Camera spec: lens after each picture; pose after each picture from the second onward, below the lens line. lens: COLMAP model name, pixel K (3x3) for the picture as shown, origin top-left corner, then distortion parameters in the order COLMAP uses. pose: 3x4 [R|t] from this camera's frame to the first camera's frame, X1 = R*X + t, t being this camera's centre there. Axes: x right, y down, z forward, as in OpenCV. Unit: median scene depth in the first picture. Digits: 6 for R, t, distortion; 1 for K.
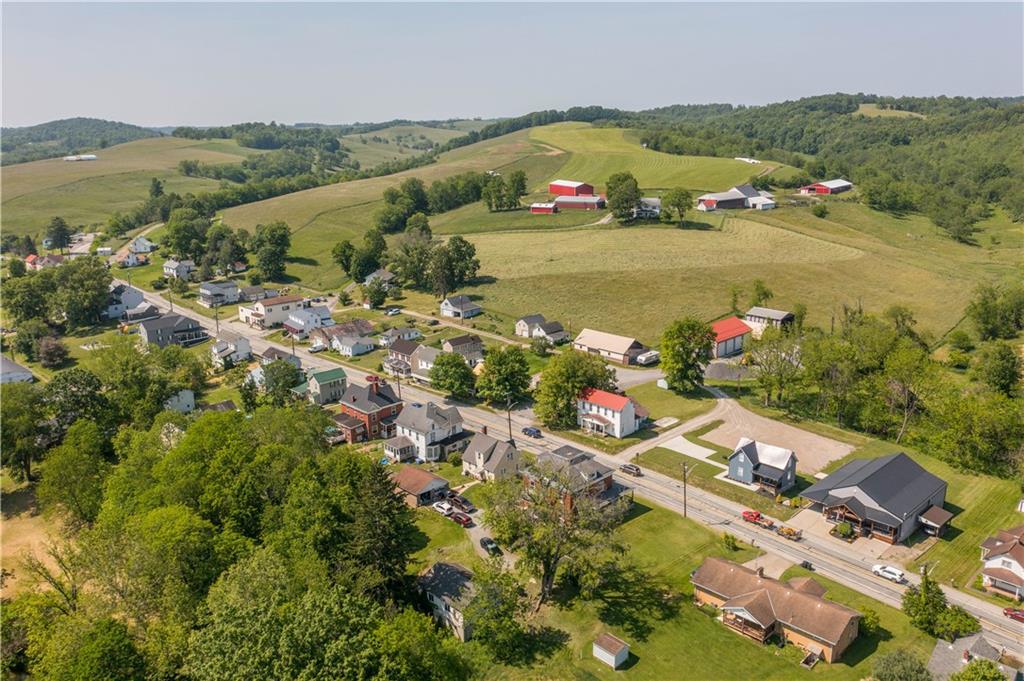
lens RADIAL K [[808.8, 0, 510.9], [0, 808.8, 340.4], [0, 0, 1]] dist [-0.010389, 0.011571]
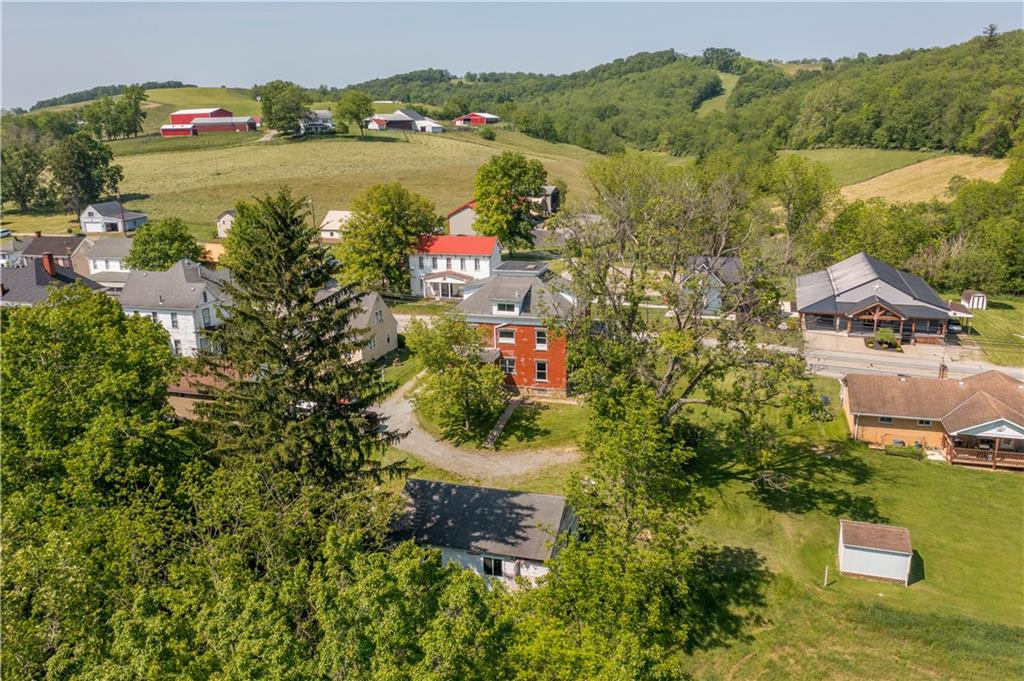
lens RADIAL K [[808.8, 0, 509.4], [0, 808.8, 341.9], [0, 0, 1]] dist [-0.010389, 0.011571]
pose [[0.879041, -0.129183, 0.458911, -0.089510], [0.128026, 0.991195, 0.033787, 0.076813], [-0.459235, 0.029053, 0.887840, 0.235117]]
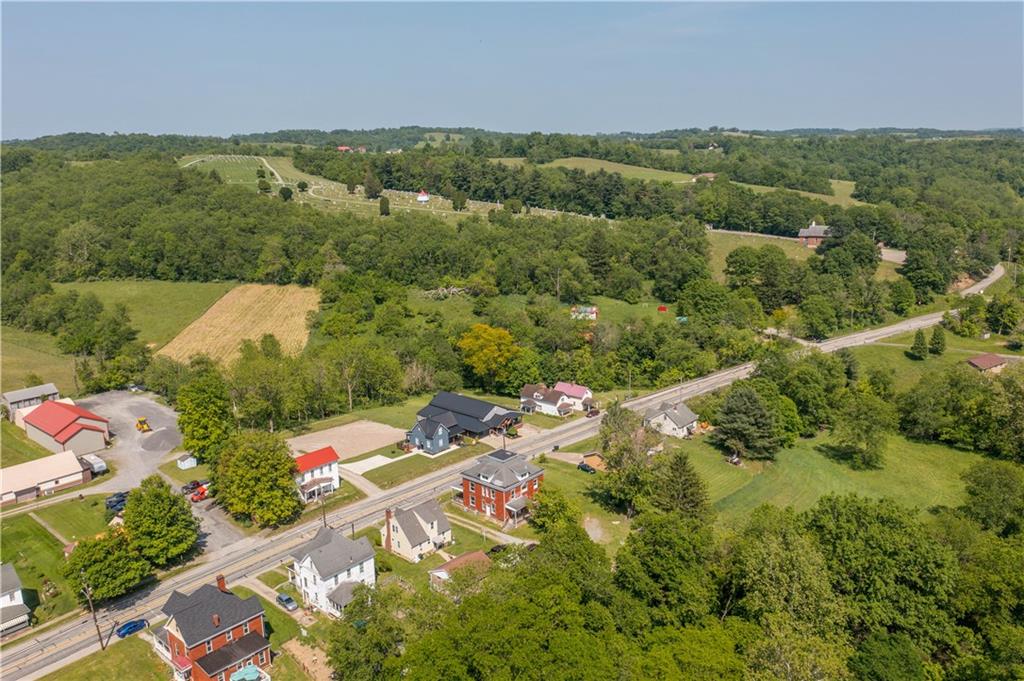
lens RADIAL K [[808.8, 0, 511.8], [0, 808.8, 337.9], [0, 0, 1]] dist [-0.010389, 0.011571]
pose [[-0.071621, -0.218546, 0.973195, -0.445467], [0.276077, 0.933237, 0.229891, -0.120385], [-0.958463, 0.285142, -0.006504, 0.432104]]
